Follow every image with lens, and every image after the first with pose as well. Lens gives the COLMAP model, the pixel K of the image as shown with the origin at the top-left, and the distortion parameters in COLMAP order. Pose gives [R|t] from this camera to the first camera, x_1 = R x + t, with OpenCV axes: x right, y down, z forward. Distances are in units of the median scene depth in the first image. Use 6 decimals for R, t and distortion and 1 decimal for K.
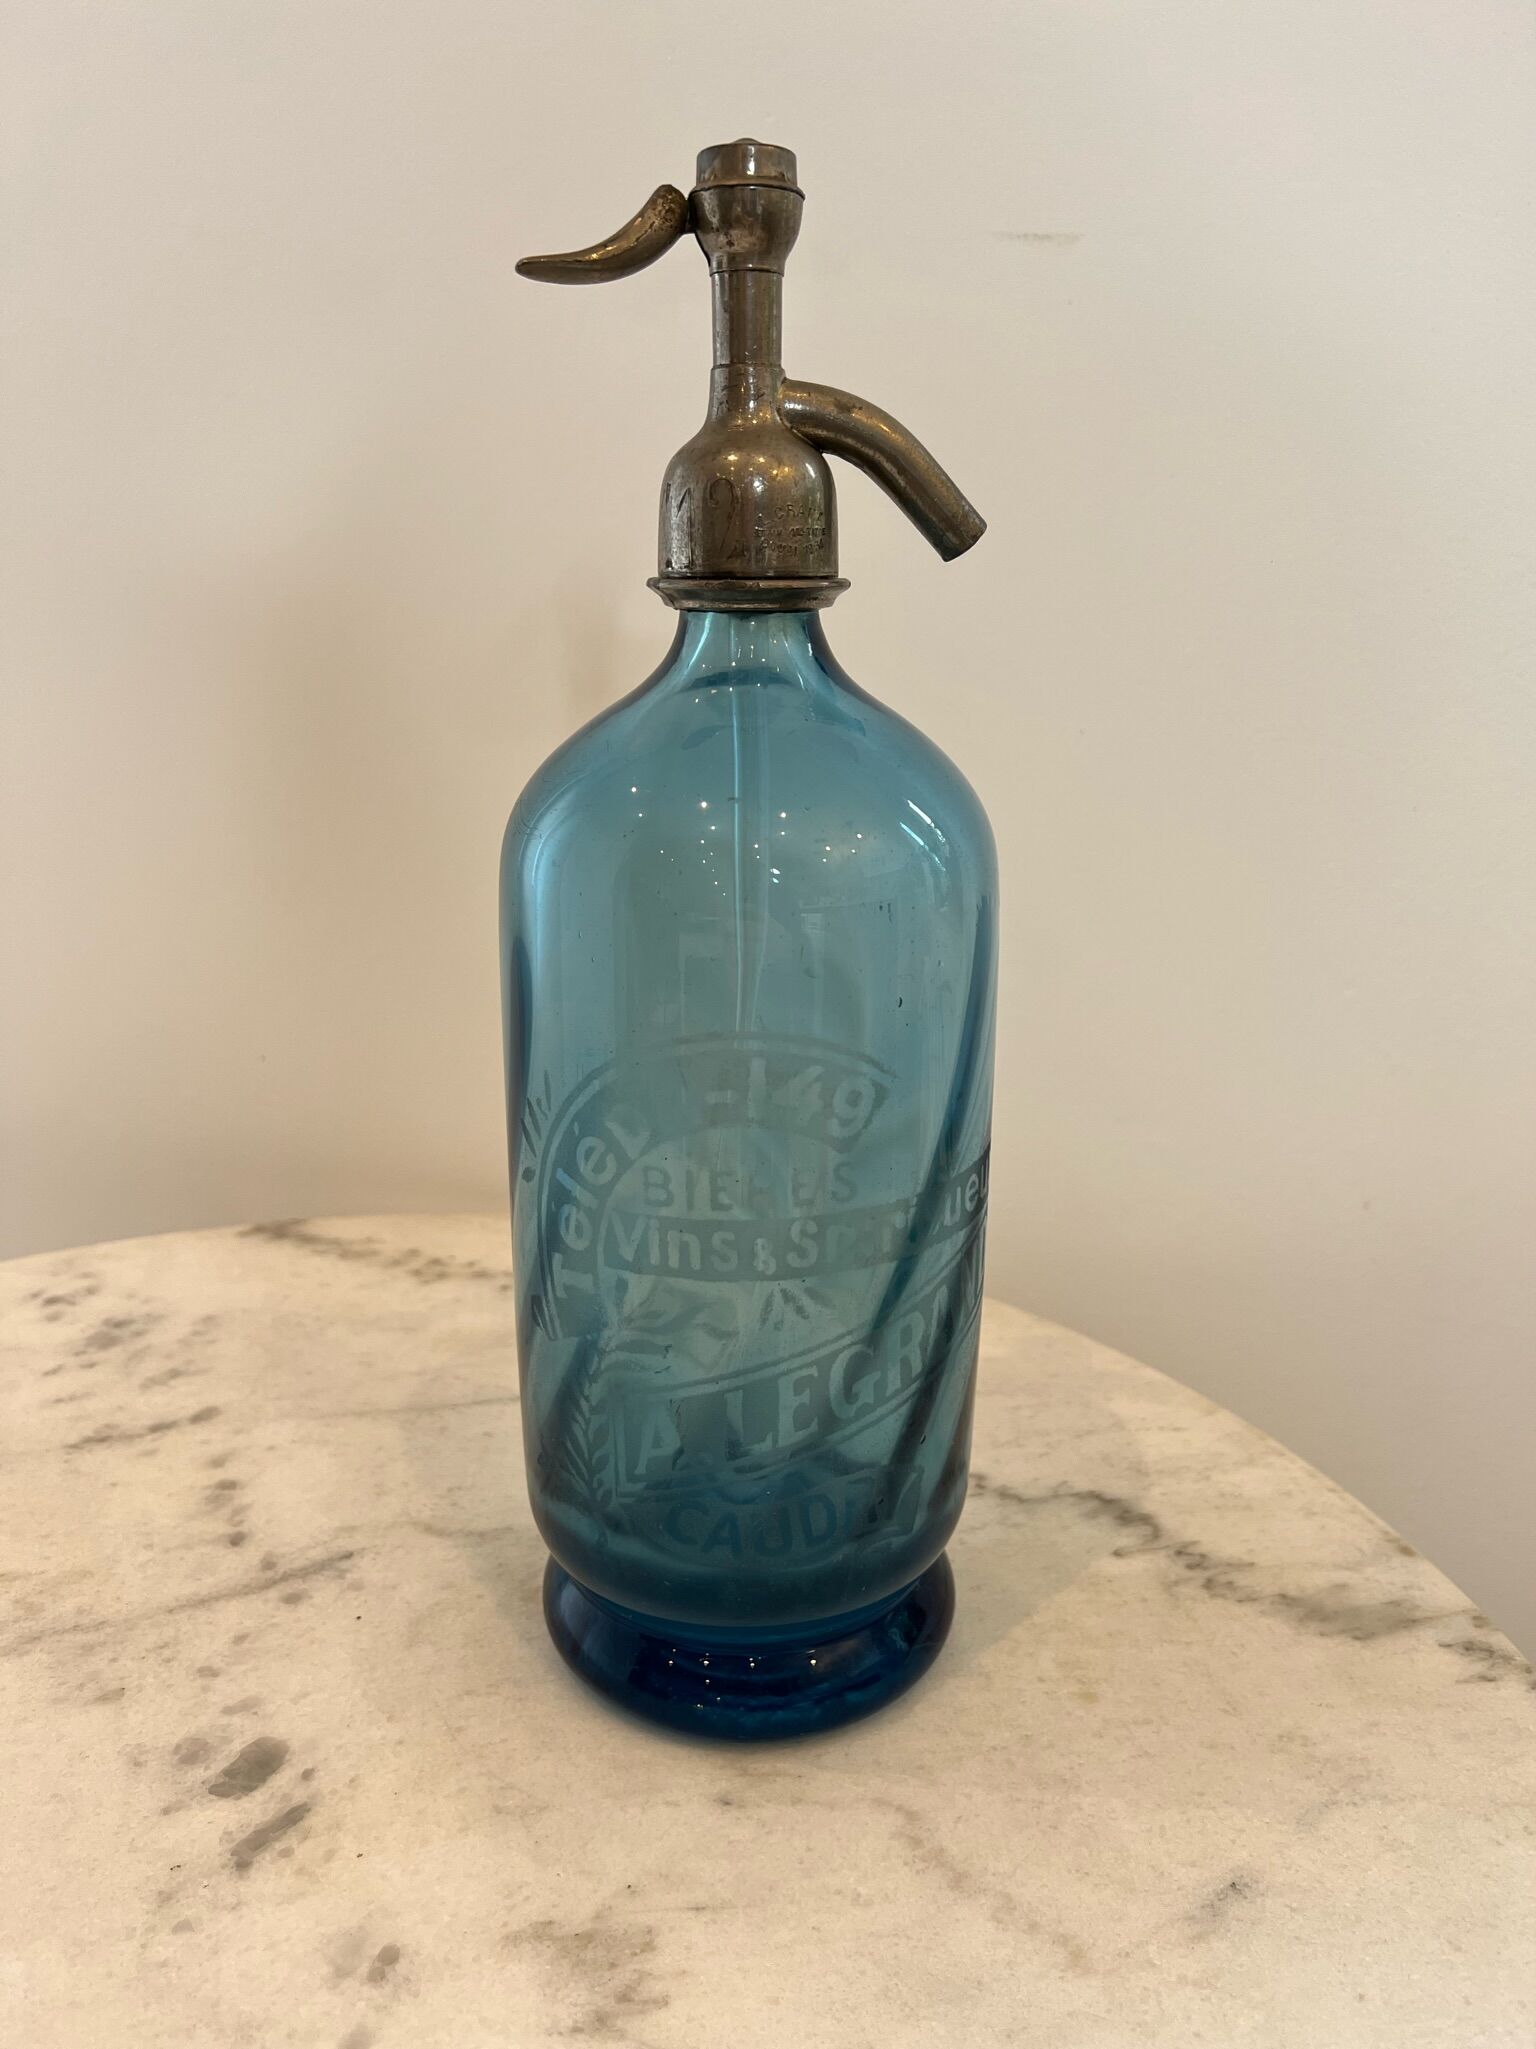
lens RADIAL K [[1551.2, 0, 767.1], [0, 1551.2, 1015.4], [0, 0, 1]] dist [0.028099, -0.004782]
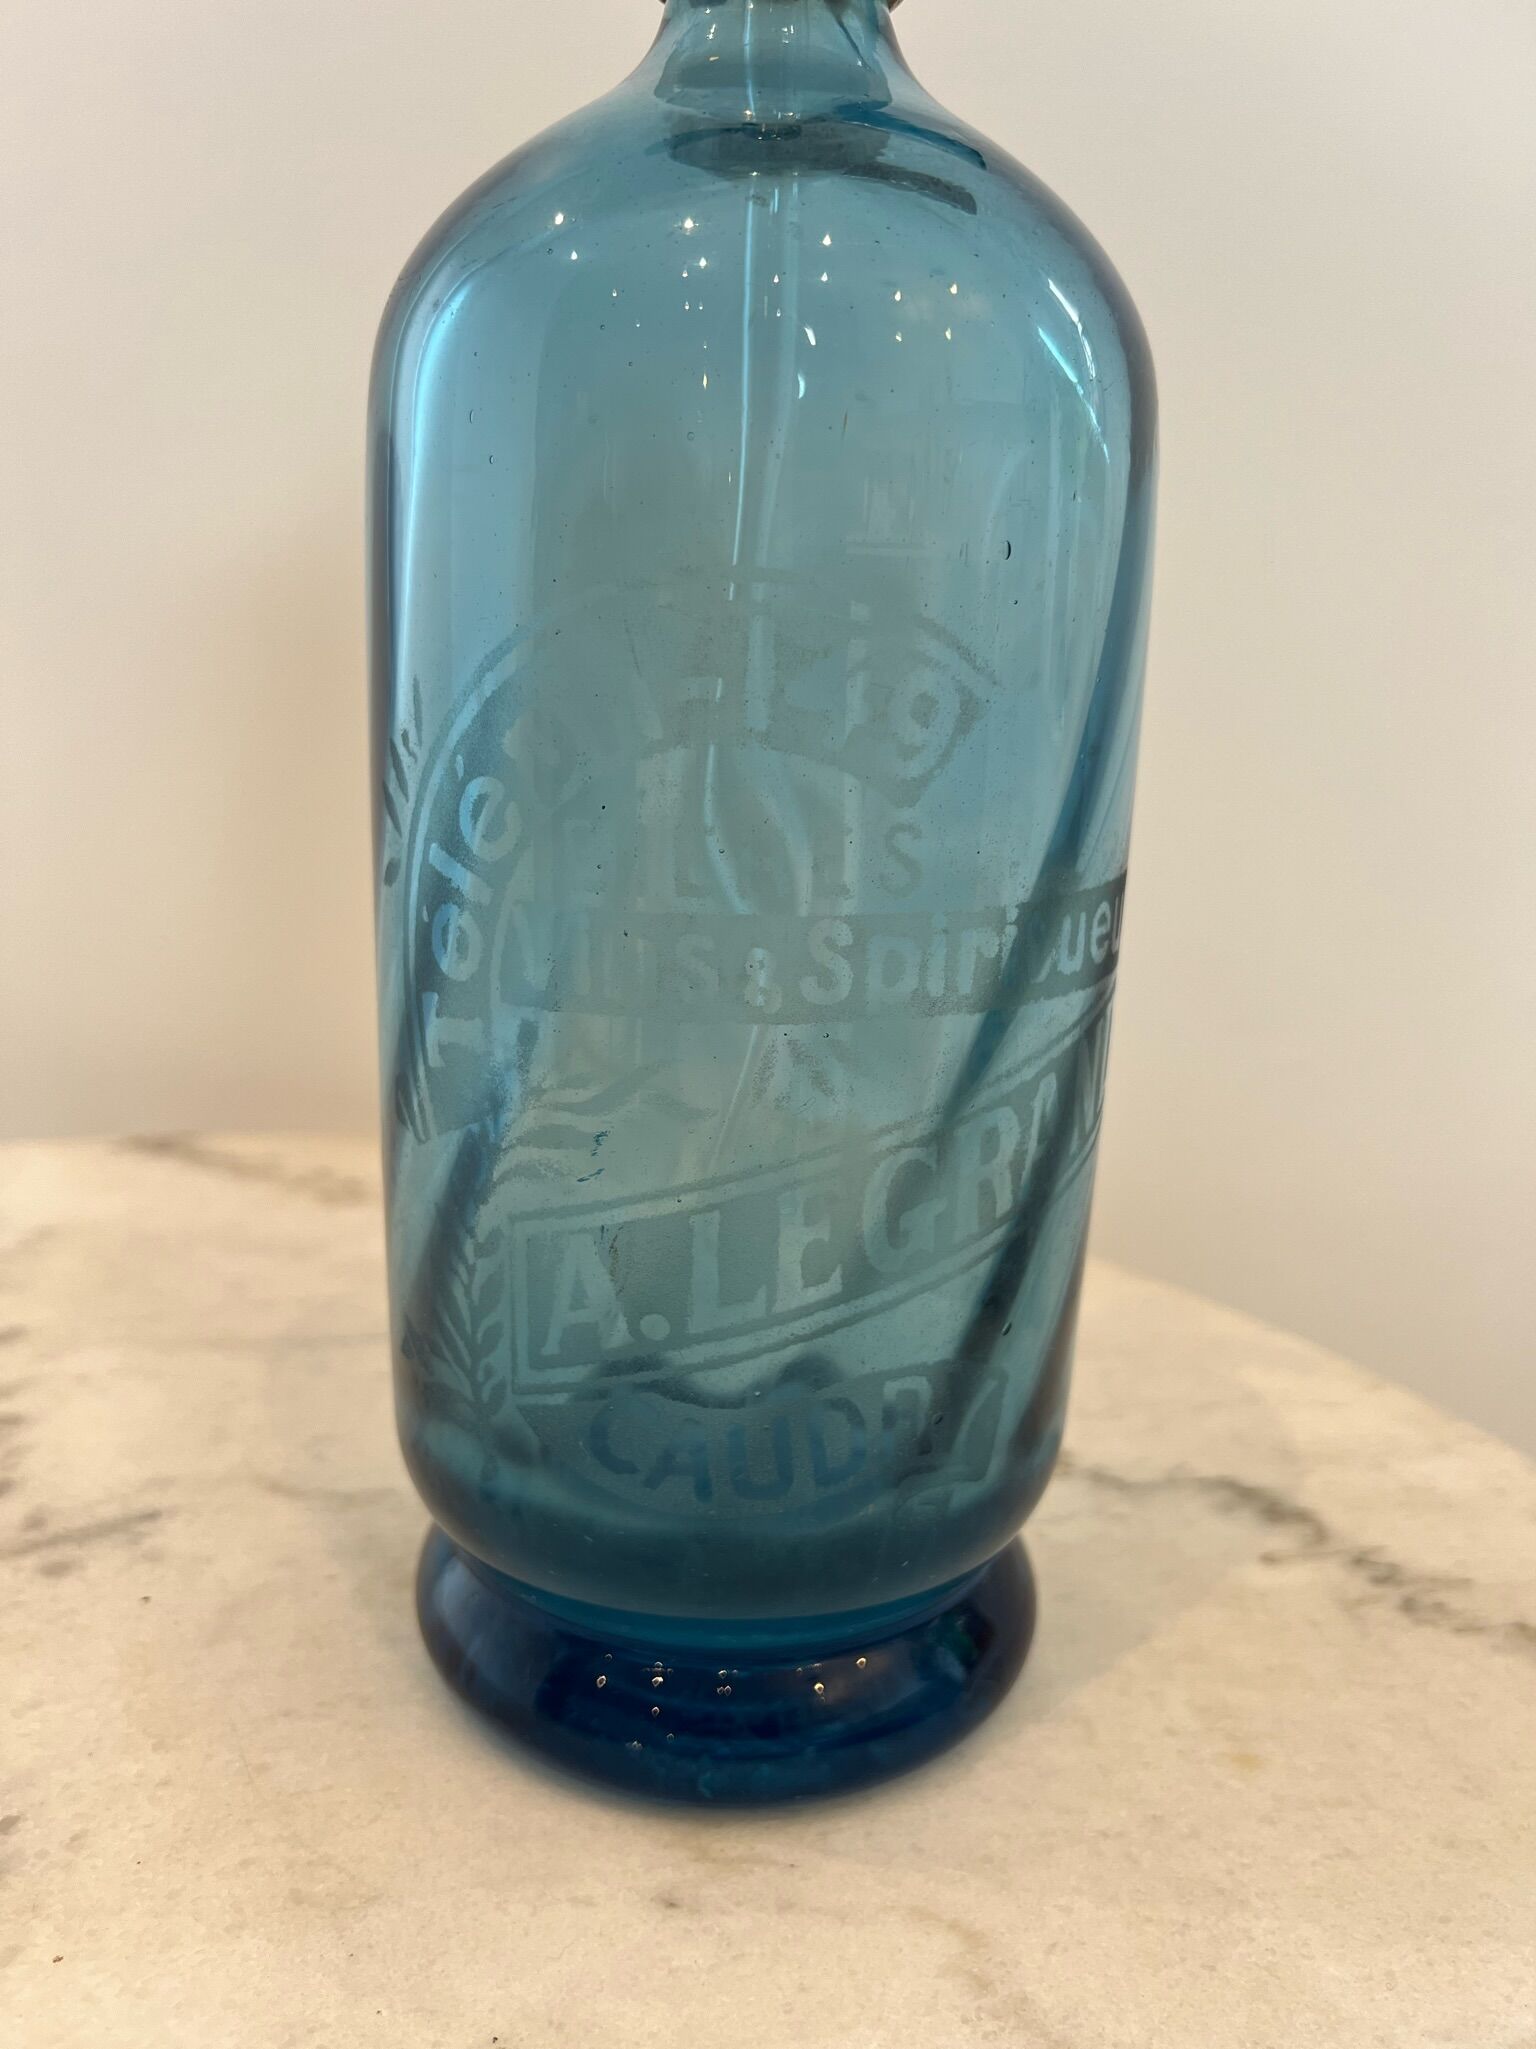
lens RADIAL K [[1589.1, 0, 768.0], [0, 1589.1, 1024.5], [0, 0, 1]] dist [0.043513, -0.064811]
pose [[0.999235, 0.035676, -0.016013, 0.008240], [-0.036186, 0.998807, -0.032794, 0.149553], [0.014824, 0.033348, 0.999334, 0.302399]]
